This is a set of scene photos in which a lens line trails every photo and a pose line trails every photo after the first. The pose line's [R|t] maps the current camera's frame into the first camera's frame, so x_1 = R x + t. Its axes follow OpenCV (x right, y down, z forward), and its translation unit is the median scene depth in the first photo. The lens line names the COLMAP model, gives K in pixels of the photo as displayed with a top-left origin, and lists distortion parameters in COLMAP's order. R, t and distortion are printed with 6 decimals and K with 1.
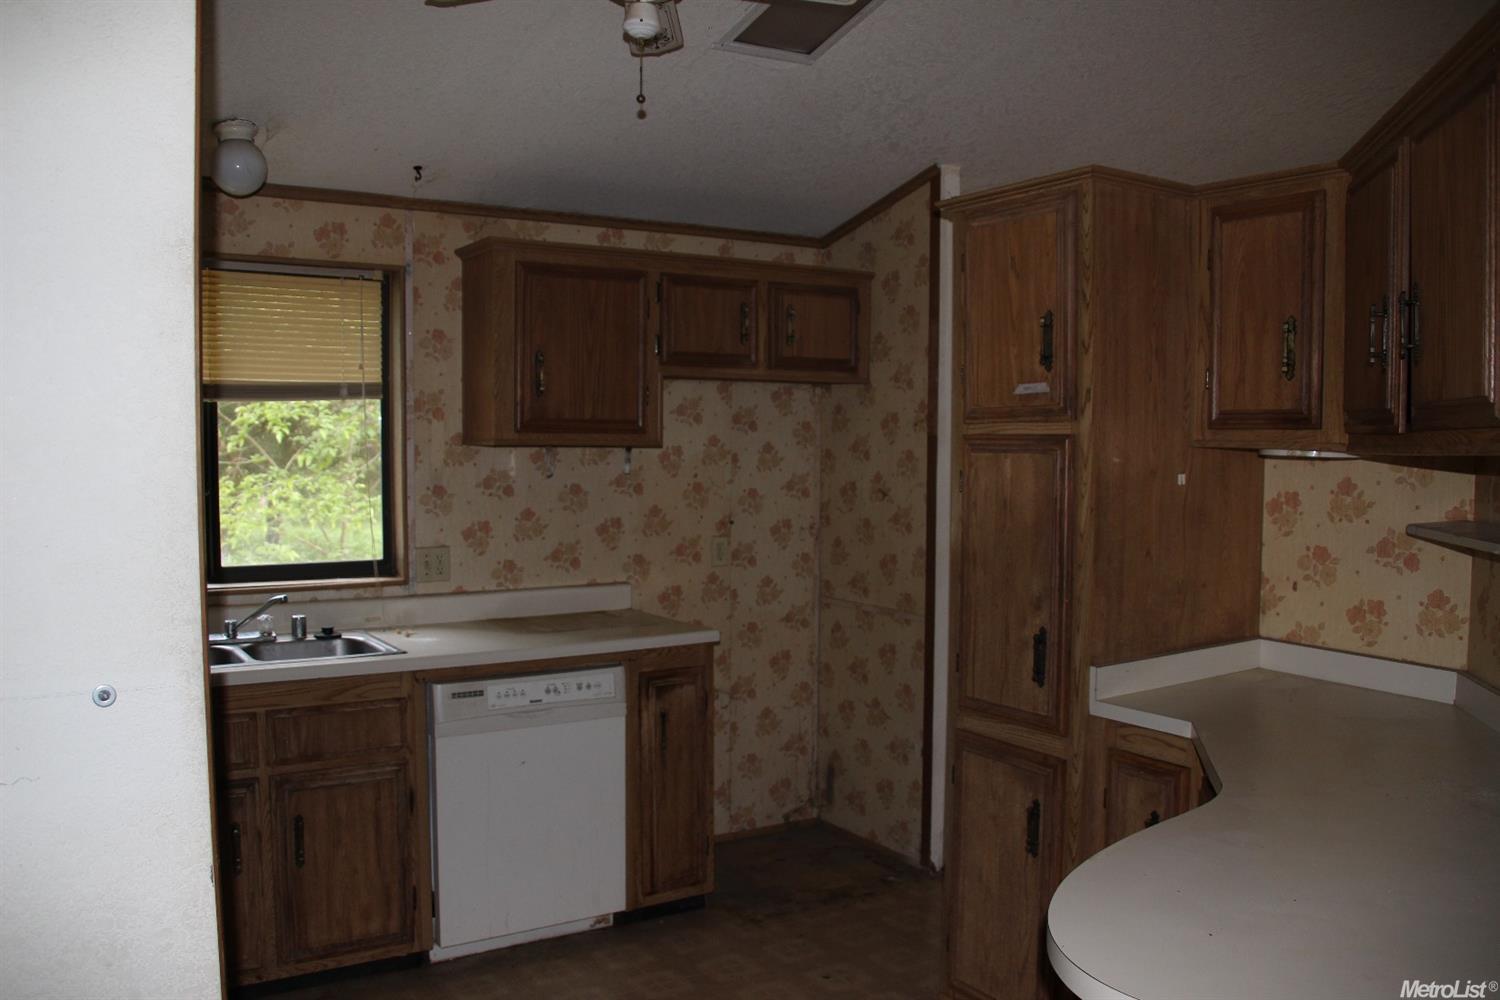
lens RADIAL K [[1244.1, 0, 744.3], [0, 1244.1, 519.6], [0, 0, 1]] dist [-0.156289, 0.118971]
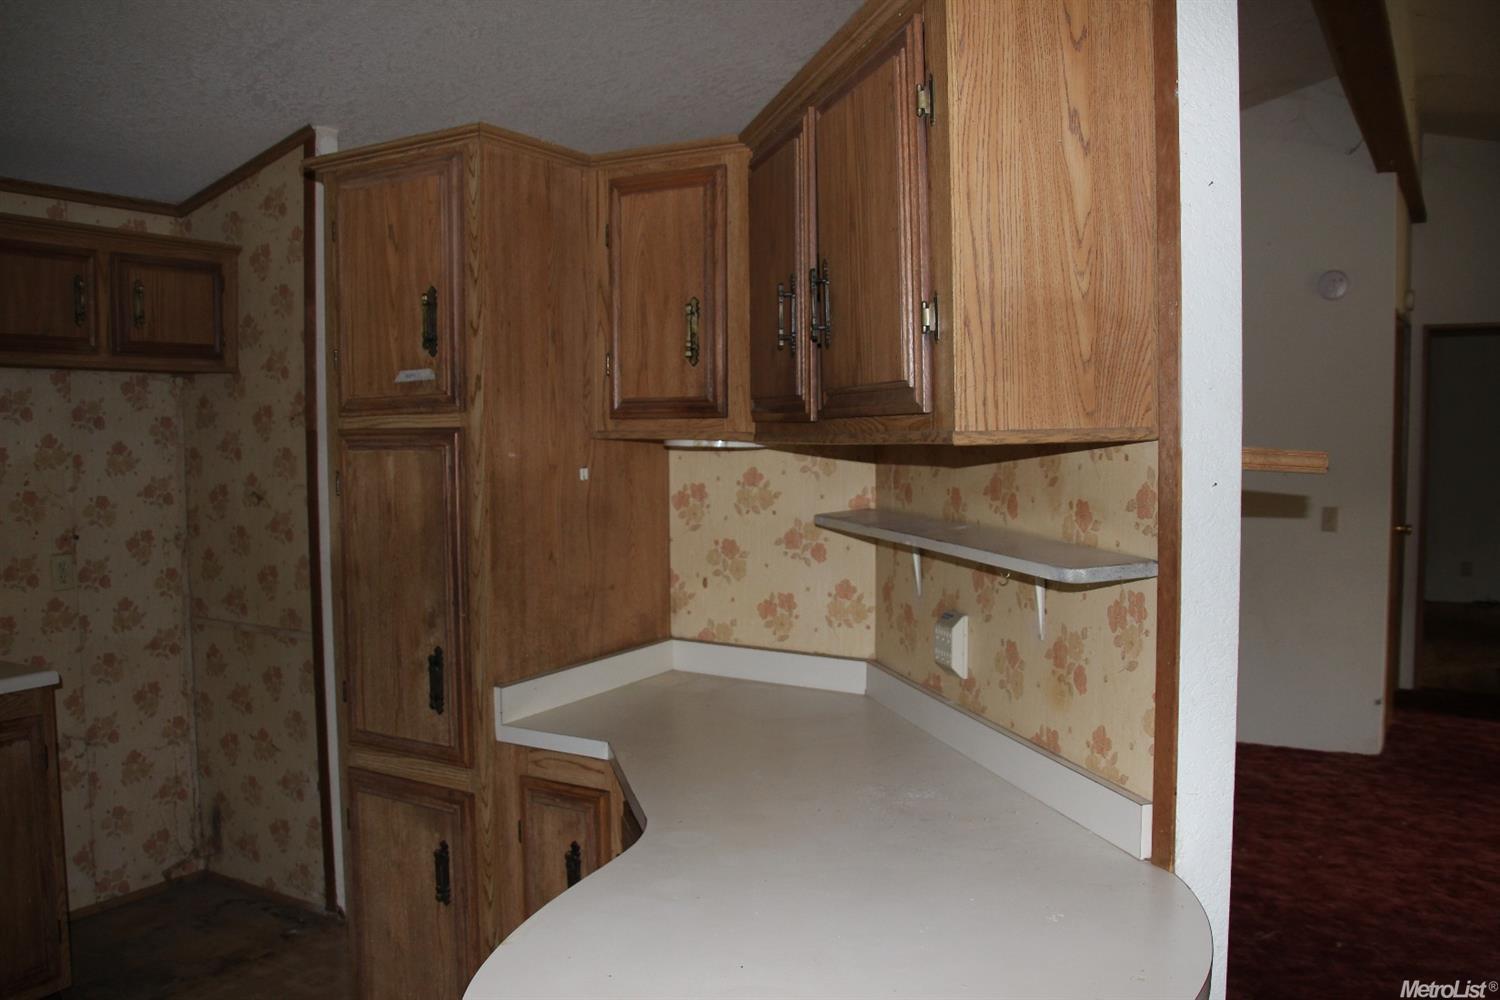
lens RADIAL K [[1244.1, 0, 752.4], [0, 1244.1, 517.6], [0, 0, 1]] dist [-0.156289, 0.118971]
pose [[0.887080, -0.040446, 0.459840, 0.029089], [0.038235, 0.999169, 0.014125, -0.006284], [-0.460030, 0.005052, 0.887889, 0.082259]]
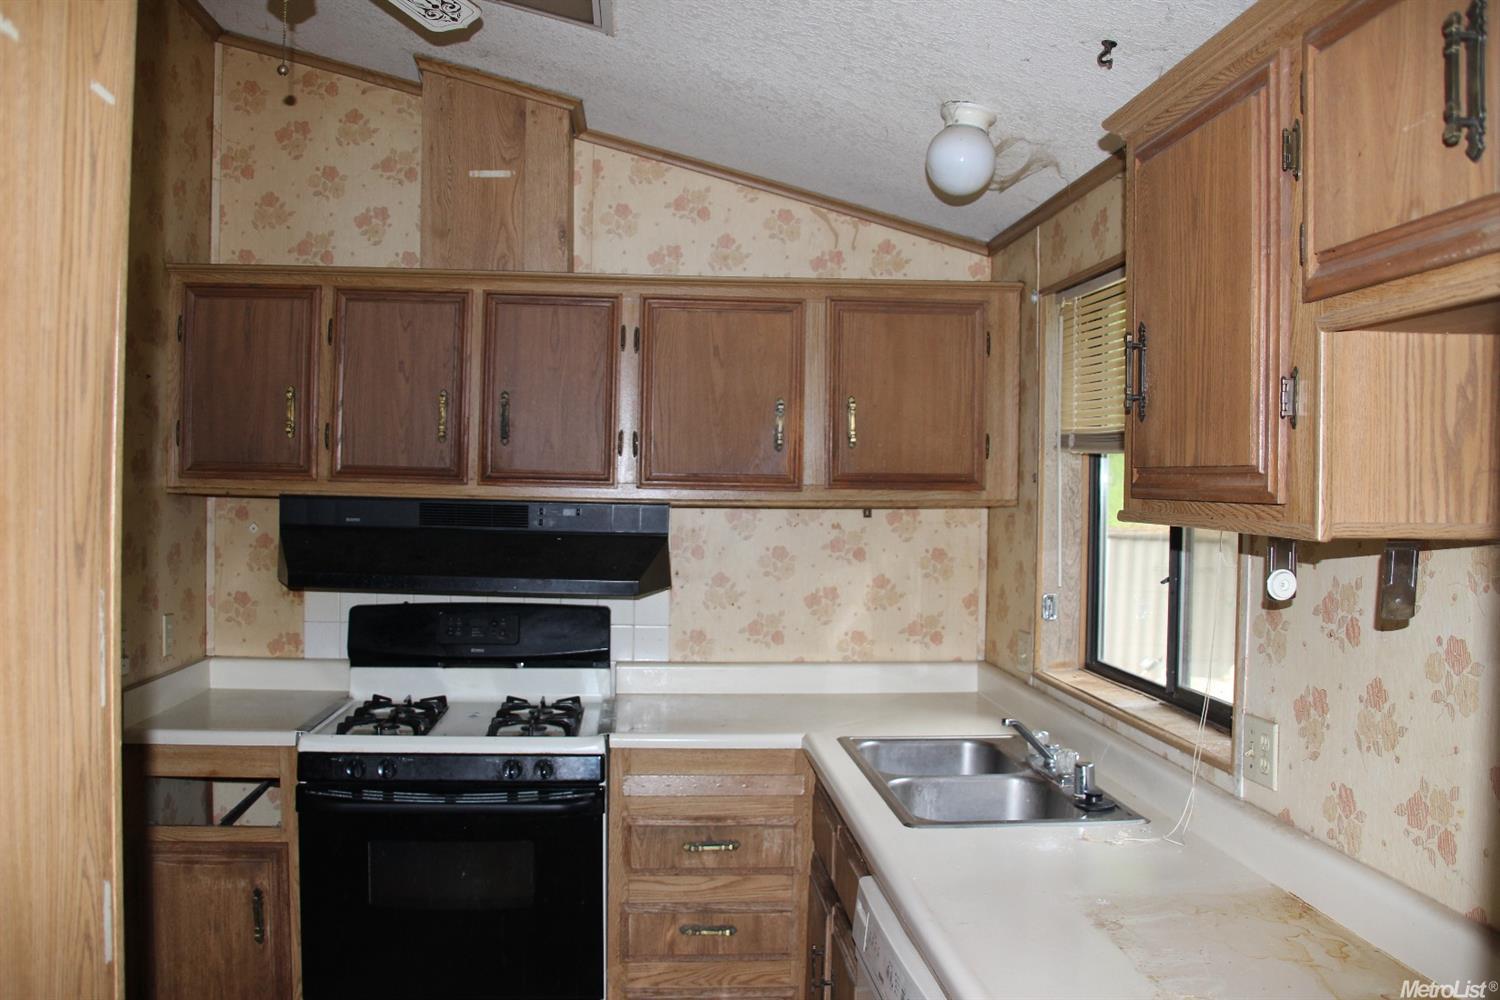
lens RADIAL K [[1244.1, 0, 746.5], [0, 1244.1, 504.7], [0, 0, 1]] dist [-0.156289, 0.118971]
pose [[-0.453414, -0.001221, -0.891299, 0.315953], [-0.076129, 0.996398, 0.037362, -0.073997], [0.888043, 0.084794, -0.451874, 1.099121]]
